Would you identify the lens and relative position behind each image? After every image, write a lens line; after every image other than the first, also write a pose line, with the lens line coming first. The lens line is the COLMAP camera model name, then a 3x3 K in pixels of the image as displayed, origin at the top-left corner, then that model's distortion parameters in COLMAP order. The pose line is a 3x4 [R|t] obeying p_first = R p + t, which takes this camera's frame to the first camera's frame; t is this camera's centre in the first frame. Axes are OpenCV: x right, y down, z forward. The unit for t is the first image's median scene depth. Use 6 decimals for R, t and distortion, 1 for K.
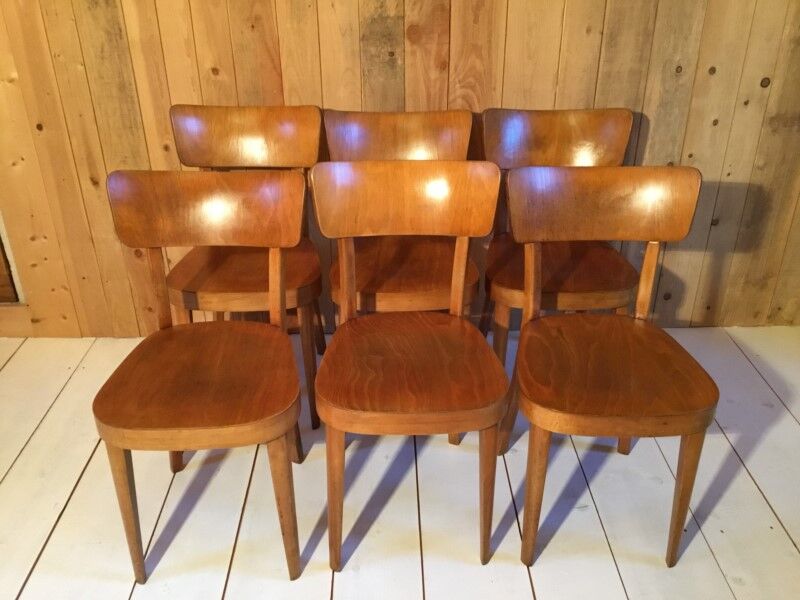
lens RADIAL K [[721.4, 0, 402.8], [0, 721.4, 301.2], [0, 0, 1]] dist [0.086392, -0.171716]
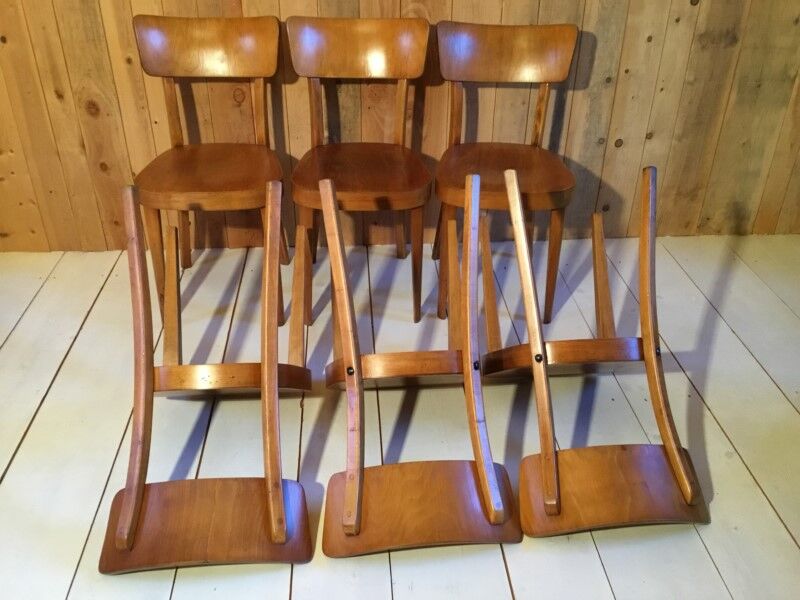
lens RADIAL K [[721.4, 0, 404.4], [0, 721.4, 300.9], [0, 0, 1]] dist [0.086392, -0.171716]
pose [[0.998363, -0.013968, 0.055466, 0.003650], [0.010602, 0.998110, 0.060530, 0.074338], [-0.056207, -0.059843, 0.996624, -0.076440]]
